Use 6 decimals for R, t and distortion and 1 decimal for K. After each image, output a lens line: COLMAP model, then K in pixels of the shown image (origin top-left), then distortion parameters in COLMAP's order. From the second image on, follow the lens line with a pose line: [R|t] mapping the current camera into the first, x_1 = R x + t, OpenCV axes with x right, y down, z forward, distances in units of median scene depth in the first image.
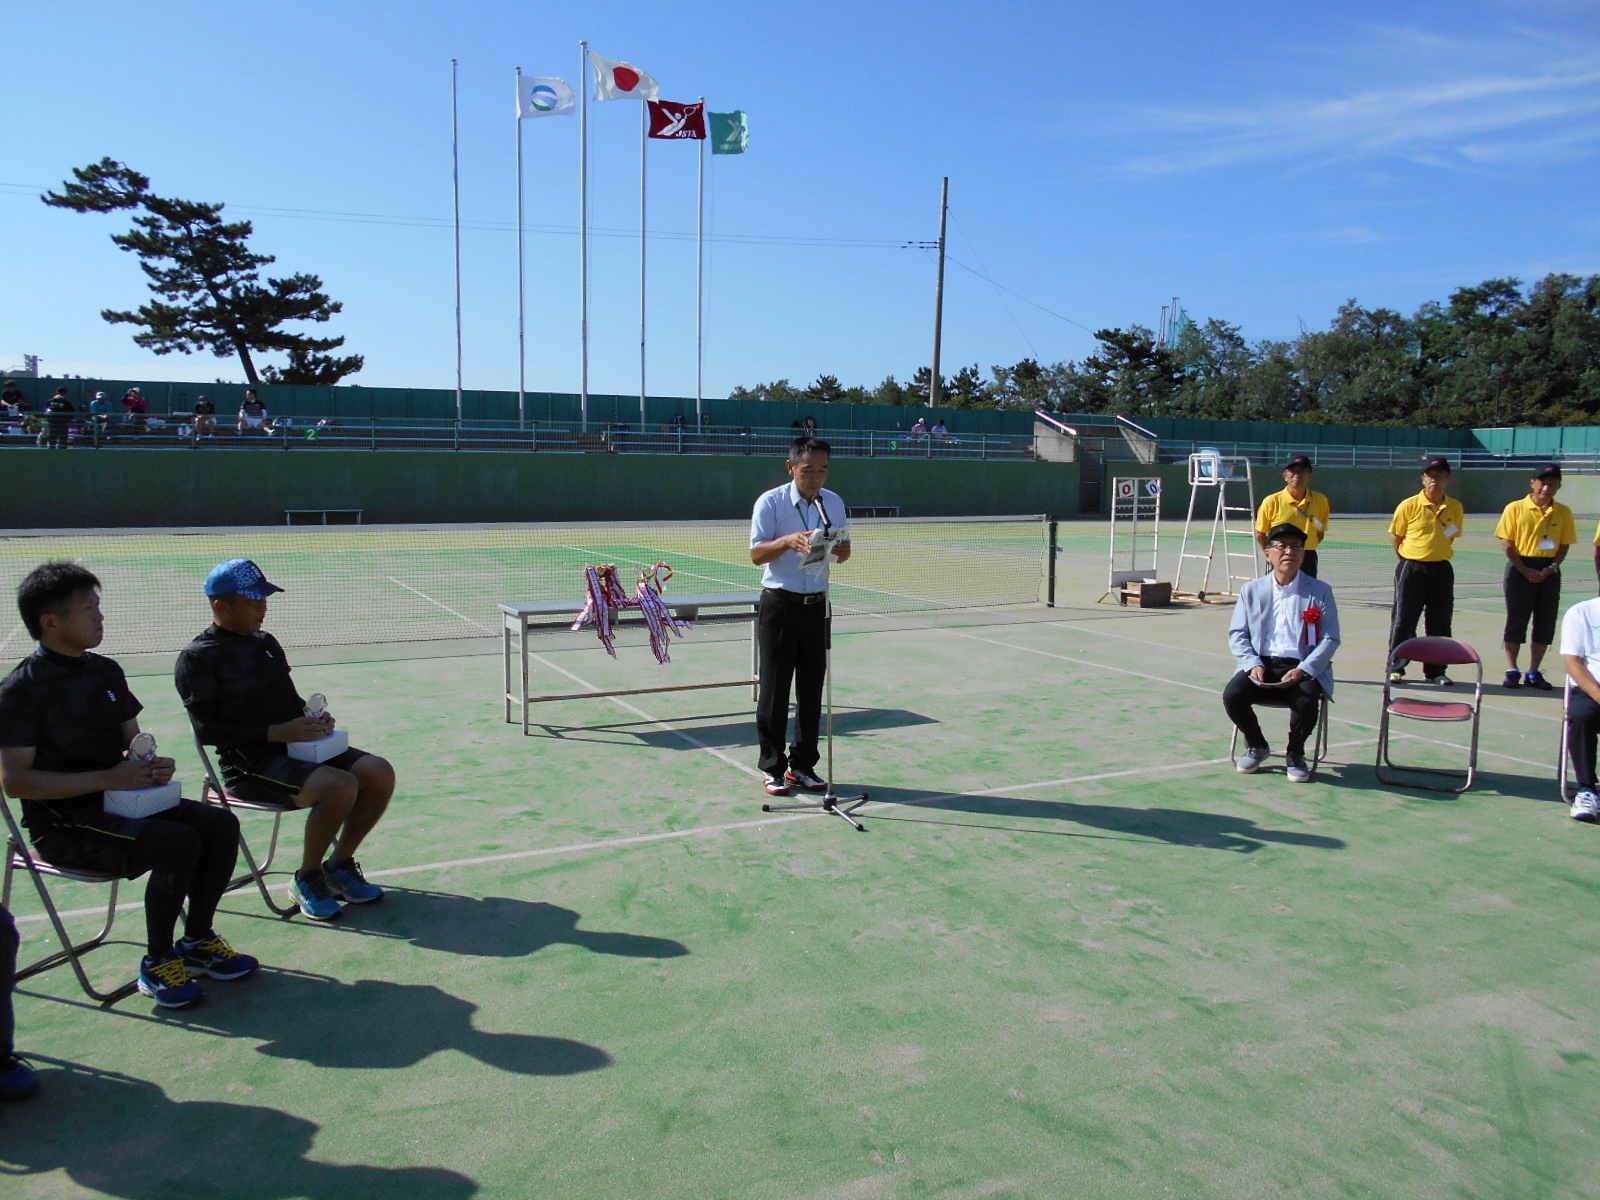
lens RADIAL K [[1234.5, 0, 800.0], [0, 1234.5, 600.0], [0, 0, 1]] dist [-0.078967, 0.086714]
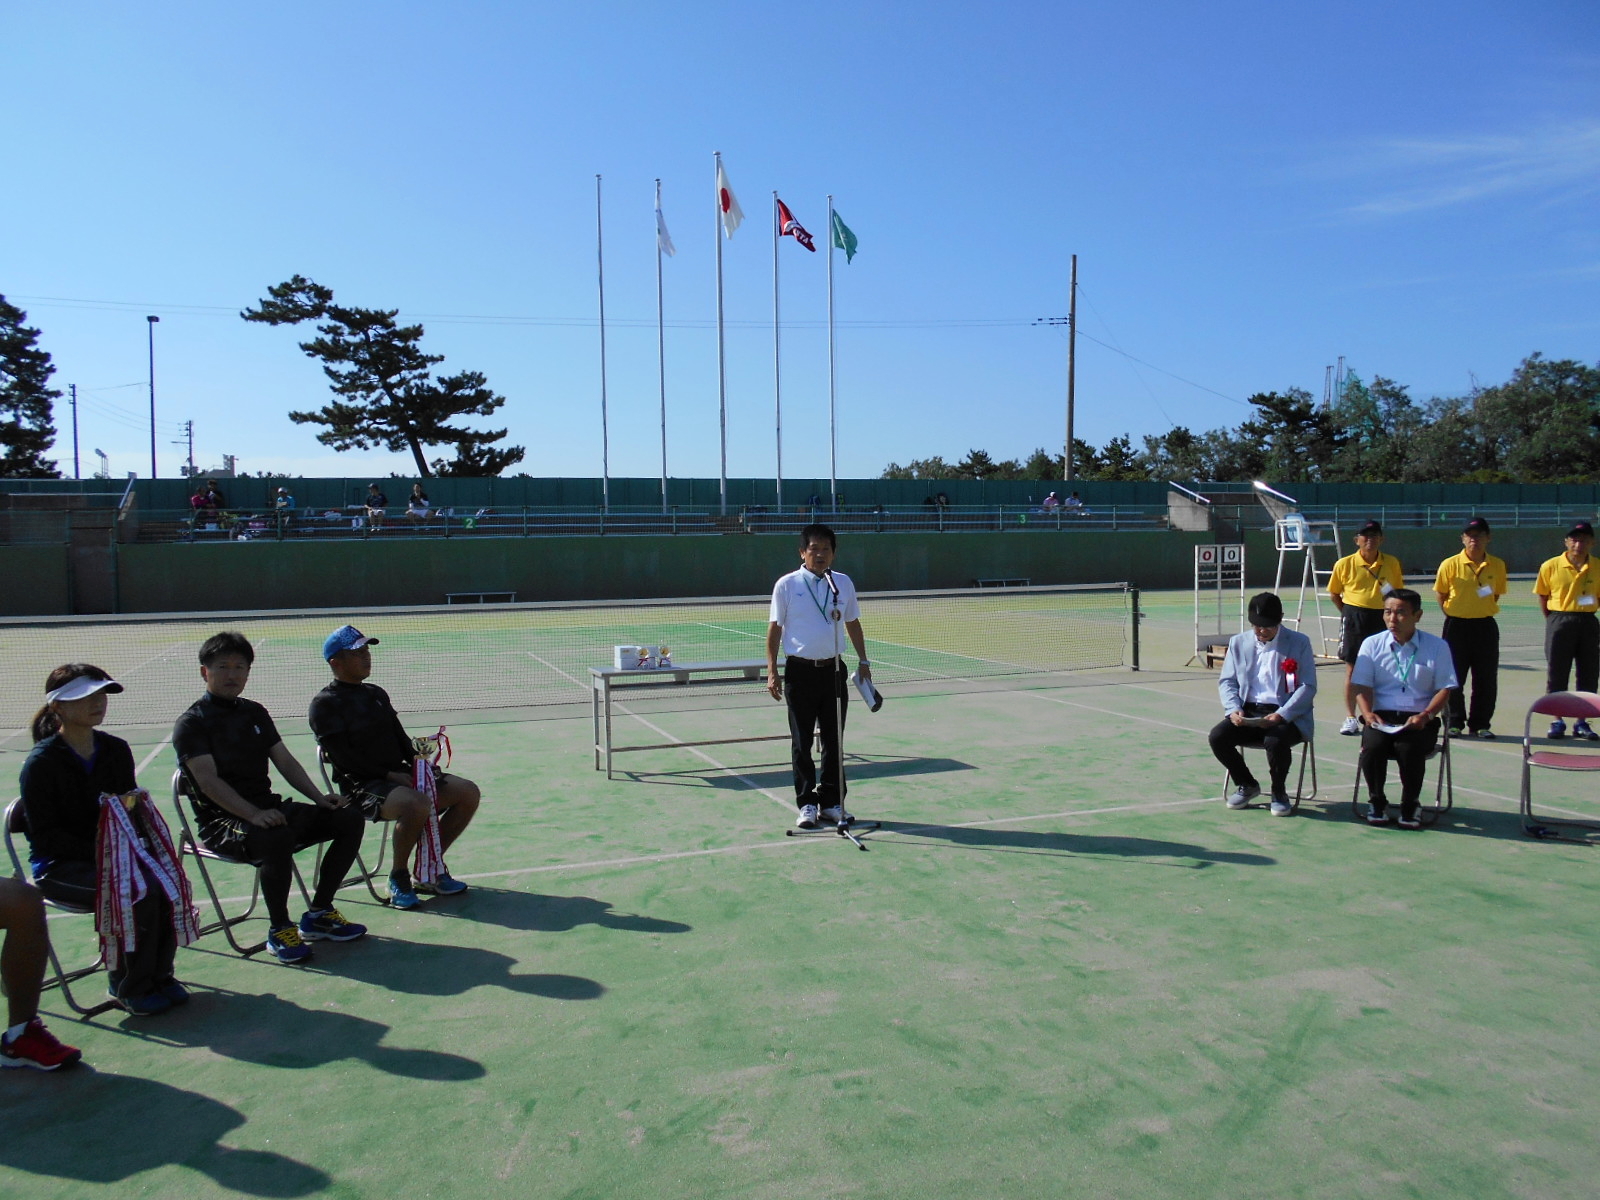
lens RADIAL K [[1227.7, 0, 800.0], [0, 1227.7, 600.0], [0, 0, 1]] dist [-0.036918, 0.002475]
pose [[0.992220, -0.020181, -0.122852, 0.075834], [0.012533, 0.997953, -0.062714, 0.011465], [0.123866, 0.060687, 0.990441, -0.101696]]
